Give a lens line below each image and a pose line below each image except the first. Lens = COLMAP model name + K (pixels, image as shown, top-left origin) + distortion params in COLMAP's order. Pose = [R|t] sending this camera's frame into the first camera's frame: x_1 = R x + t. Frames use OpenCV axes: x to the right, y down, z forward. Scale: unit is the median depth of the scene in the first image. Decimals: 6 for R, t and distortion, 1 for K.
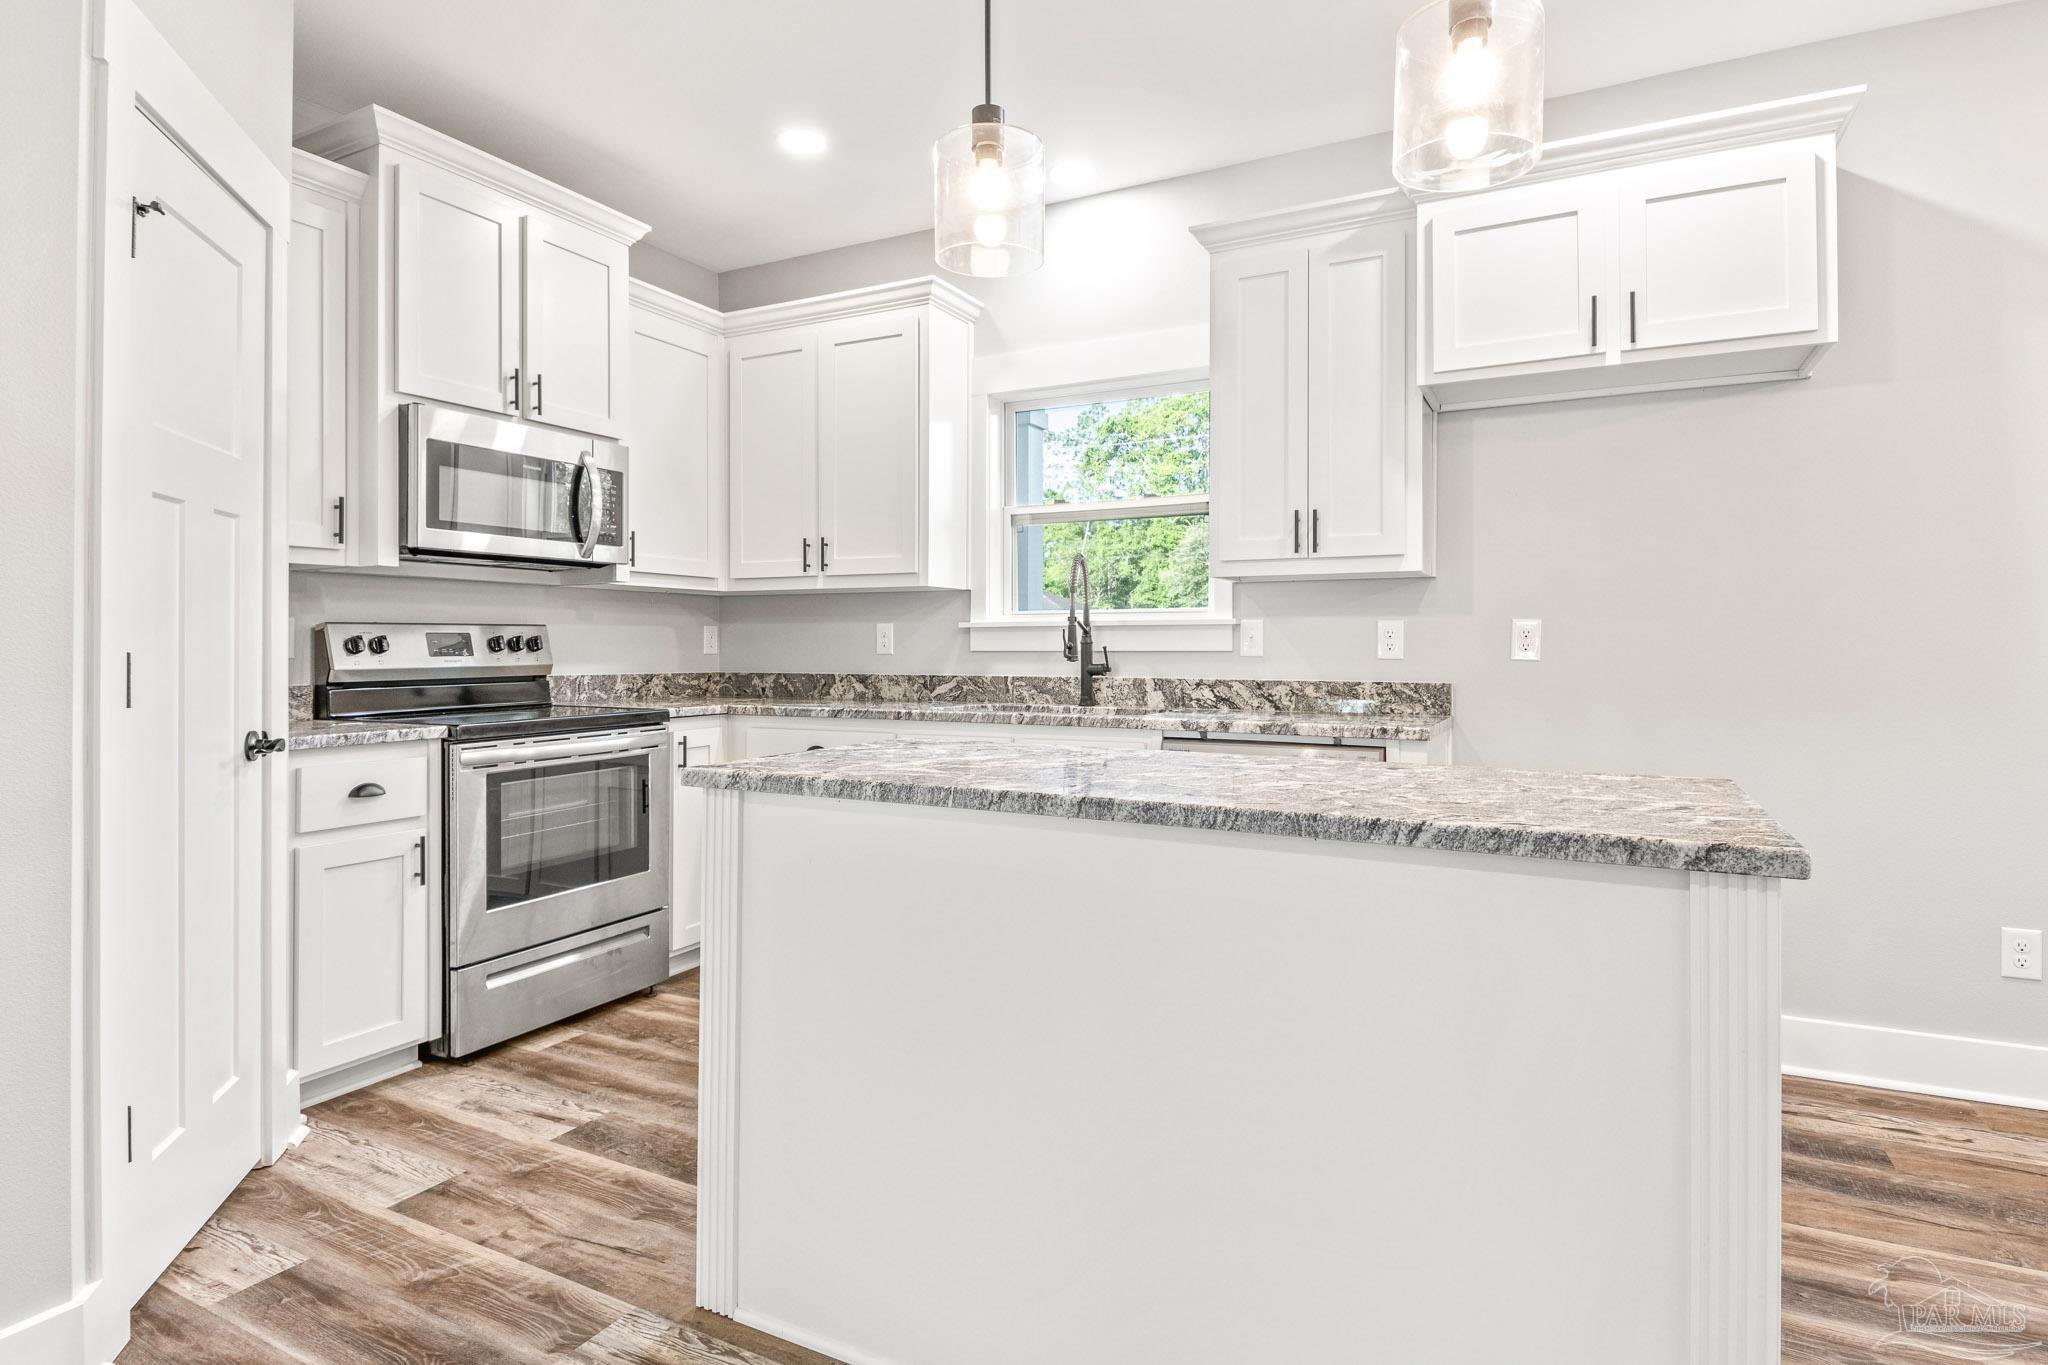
lens RADIAL K [[1068.9, 0, 1032.7], [0, 1068.9, 635.5], [0, 0, 1]] dist [0.004088, -0.019602]
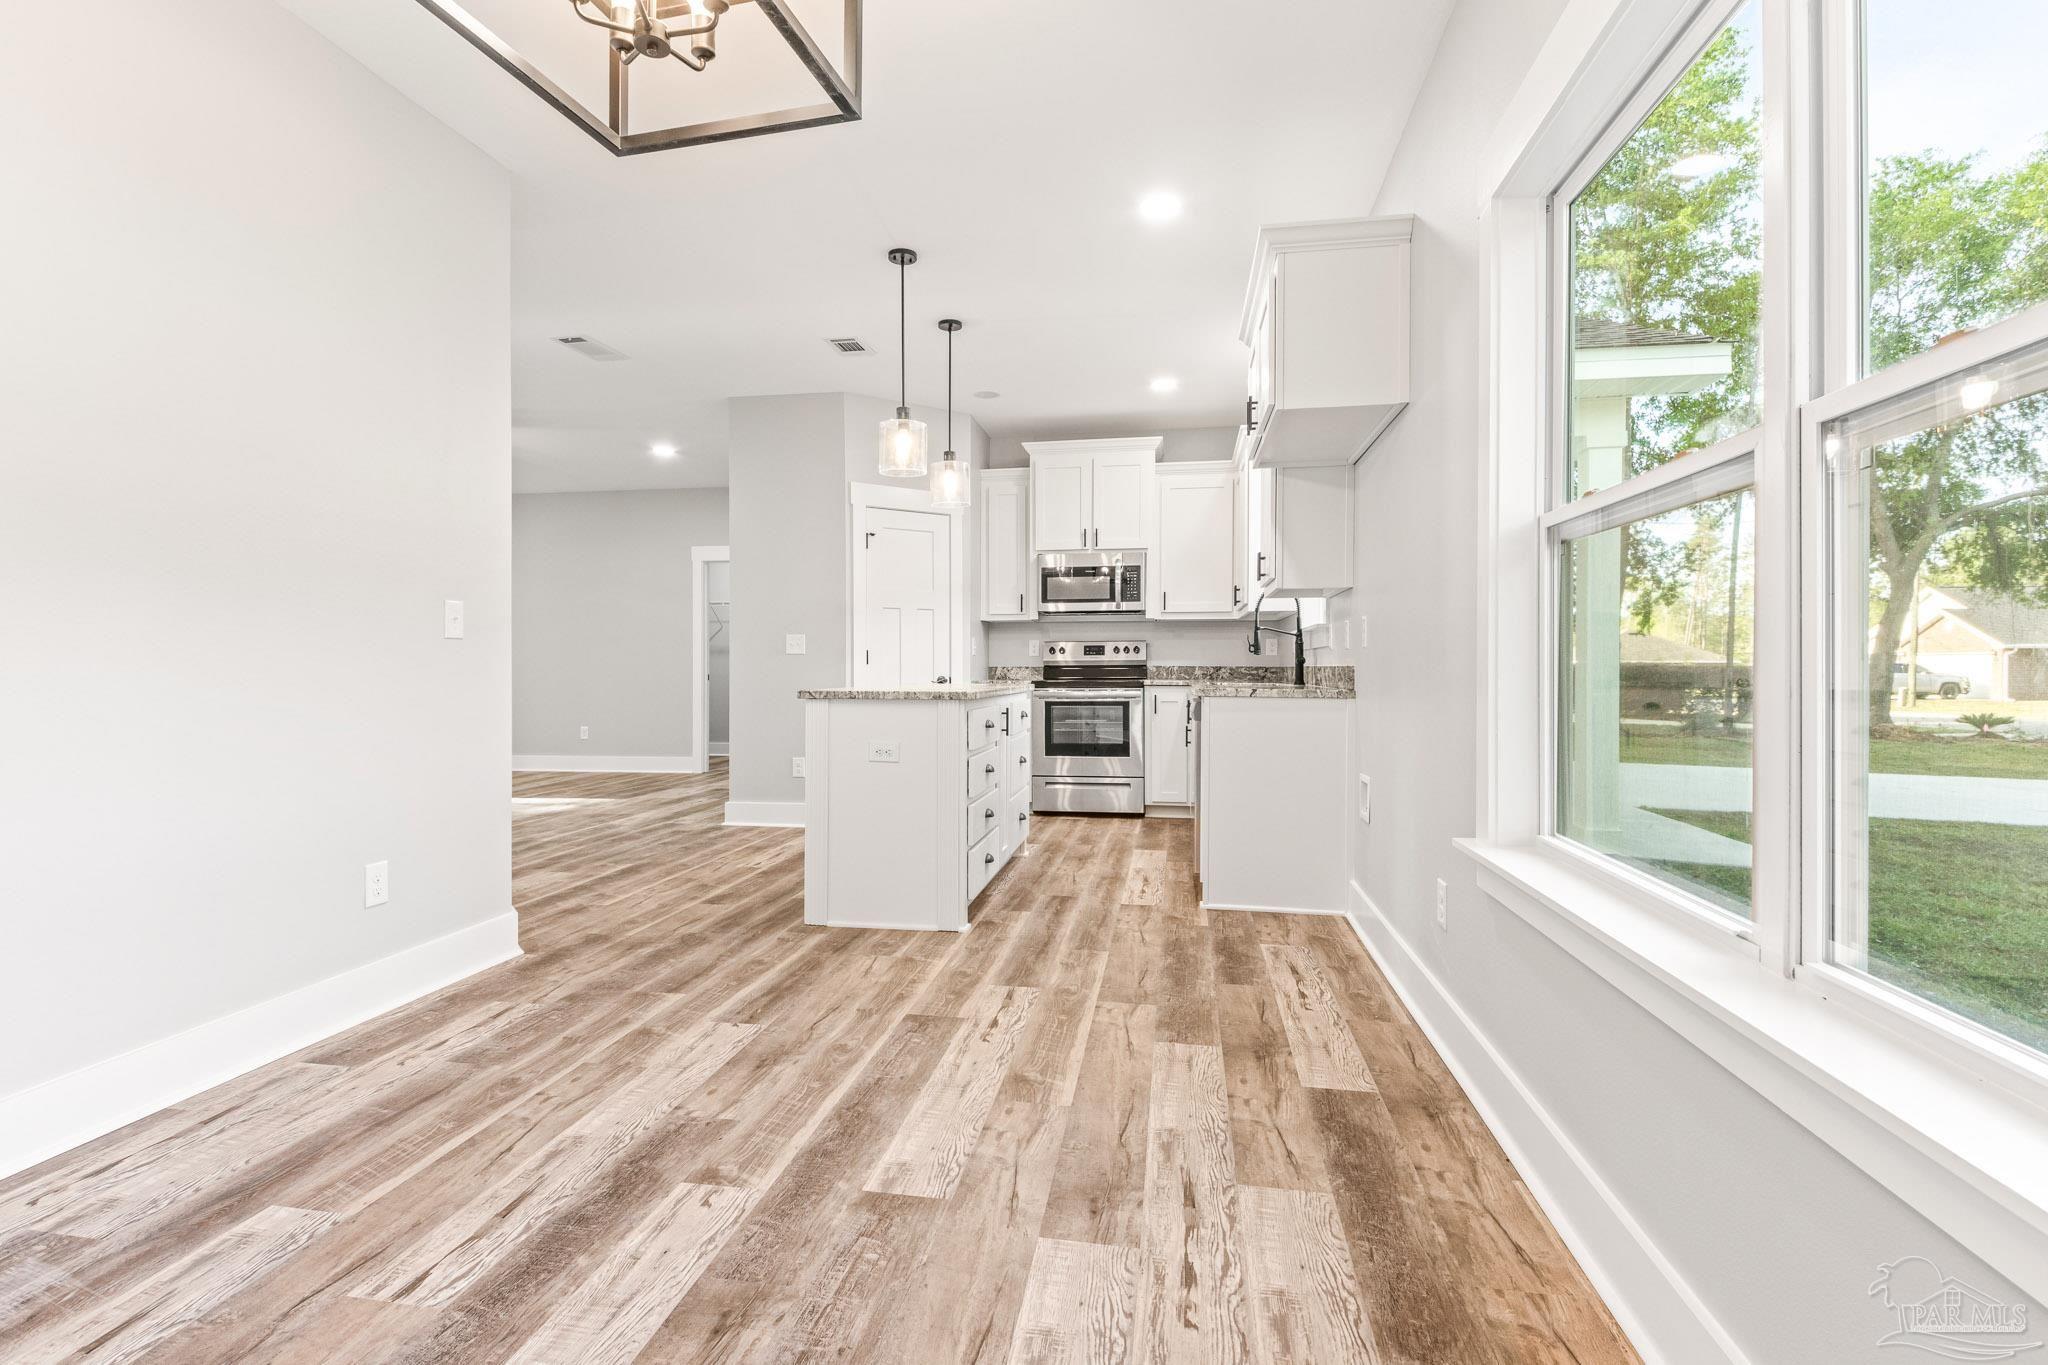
lens RADIAL K [[971.5, 0, 1010.5], [0, 971.5, 655.2], [0, 0, 1]] dist [0.013901, -0.012635]
pose [[0.295552, -0.010509, -0.955269, 1.364551], [0.006910, 0.999937, -0.008863, 0.036054], [0.955302, -0.003981, 0.295606, 0.209044]]
